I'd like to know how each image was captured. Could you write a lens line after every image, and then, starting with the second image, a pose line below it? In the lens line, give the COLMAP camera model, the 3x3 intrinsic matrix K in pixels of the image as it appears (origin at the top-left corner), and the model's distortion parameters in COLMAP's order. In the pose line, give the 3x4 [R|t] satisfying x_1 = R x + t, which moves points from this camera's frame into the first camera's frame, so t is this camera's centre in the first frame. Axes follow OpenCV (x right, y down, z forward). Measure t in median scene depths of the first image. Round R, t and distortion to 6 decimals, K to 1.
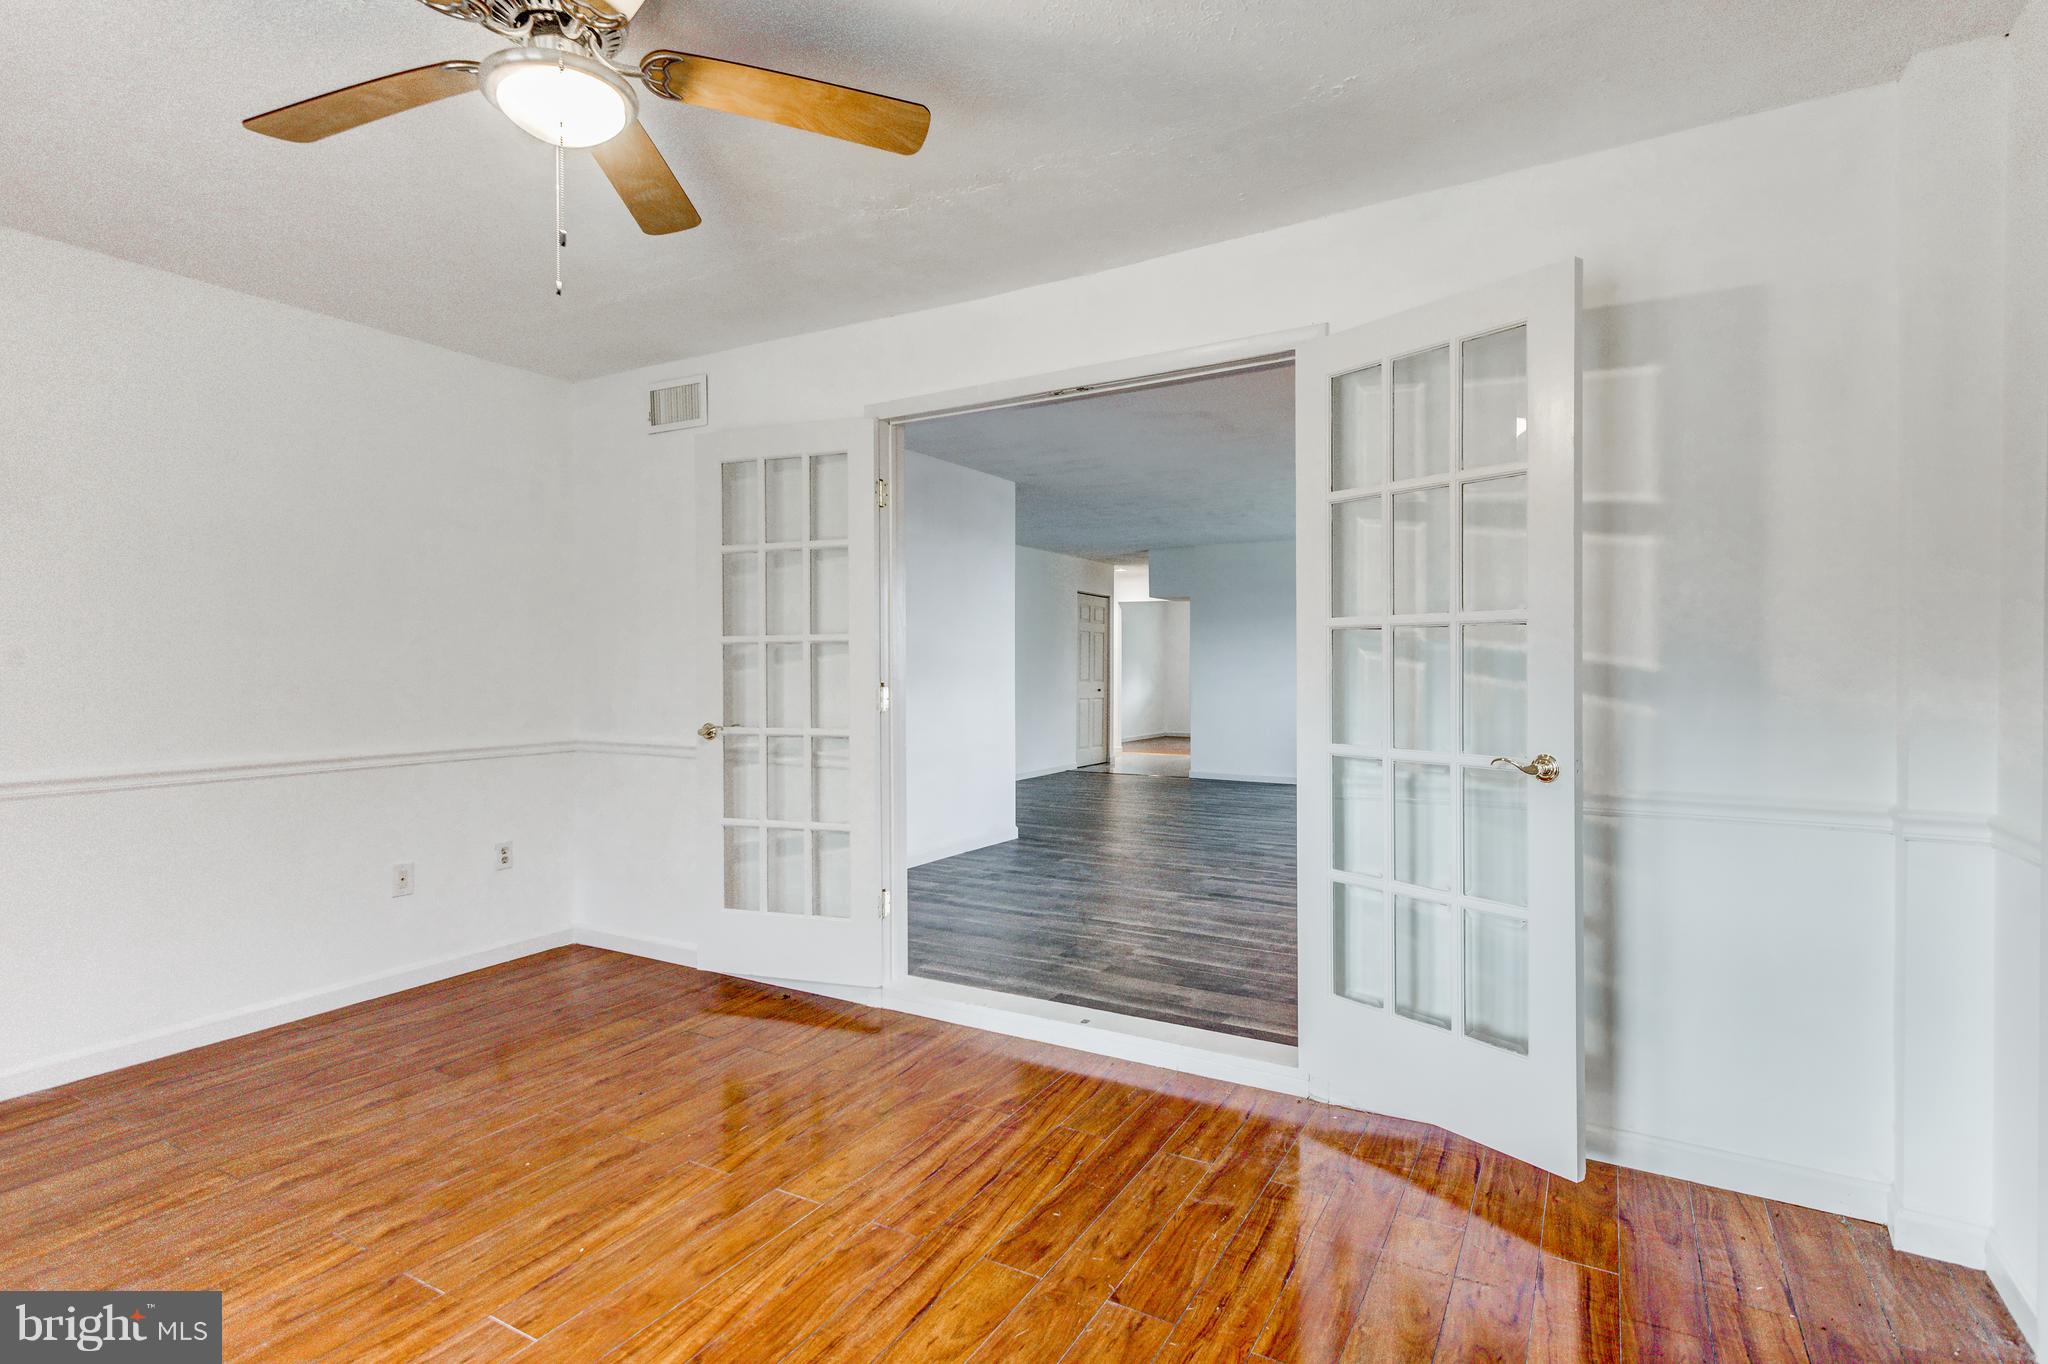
lens RADIAL K [[1033.2, 0, 1033.9], [0, 1033.2, 667.4], [0, 0, 1]] dist [0.004327, 0.000636]
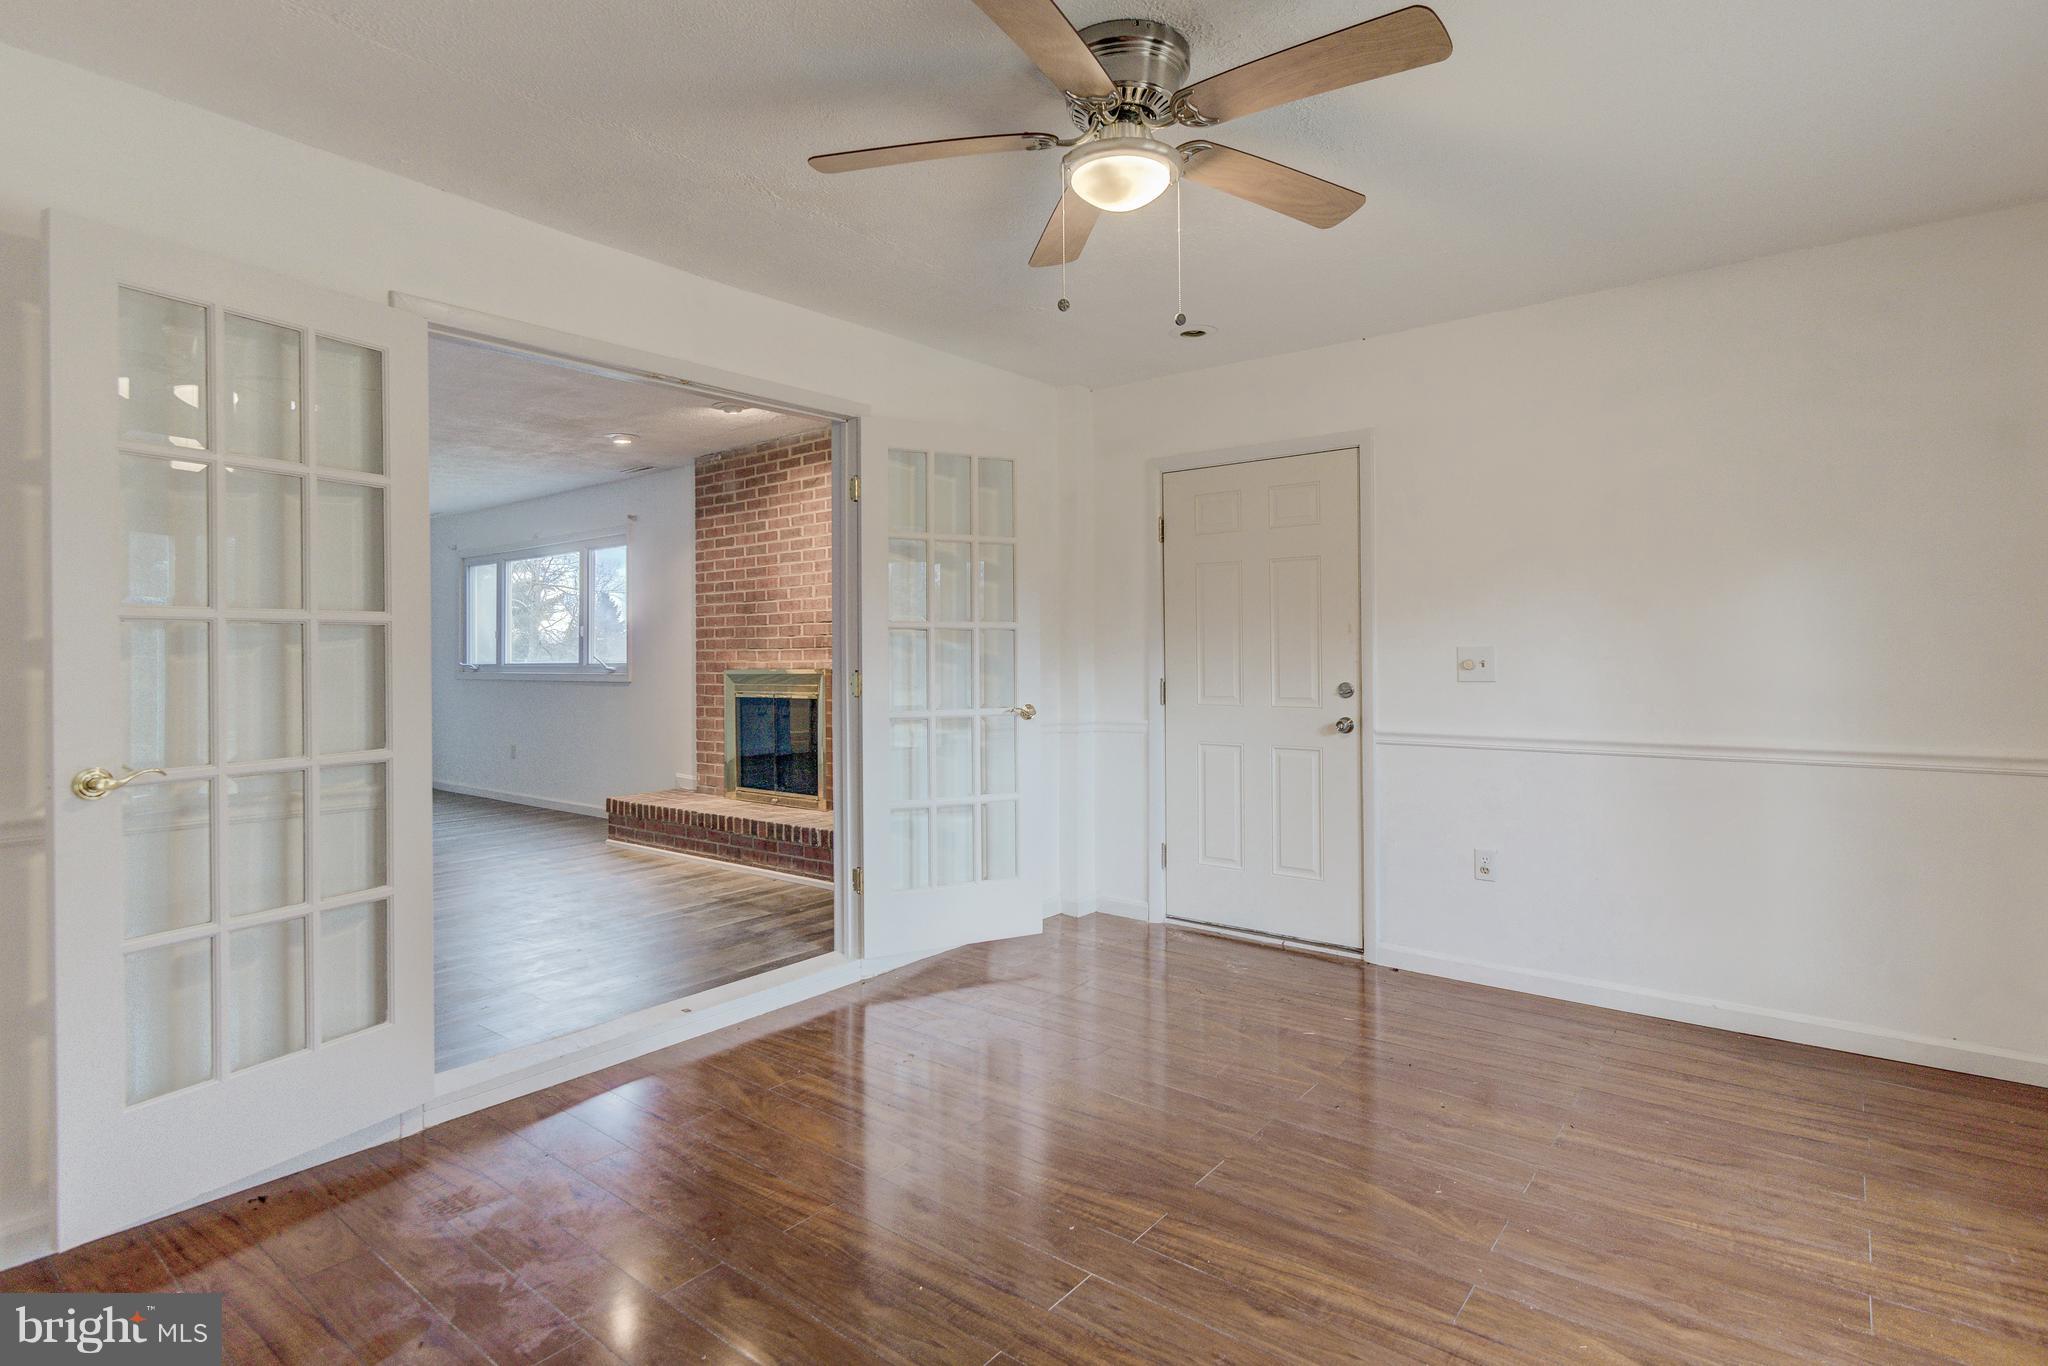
lens RADIAL K [[1000.8, 0, 1074.7], [0, 1000.8, 647.5], [0, 0, 1]] dist [-0.032475, 0.002389]
pose [[0.111283, 0.006641, 0.993767, -0.983547], [0.012063, 0.999895, -0.008033, 0.001906], [-0.993716, 0.012882, 0.111191, 0.581234]]
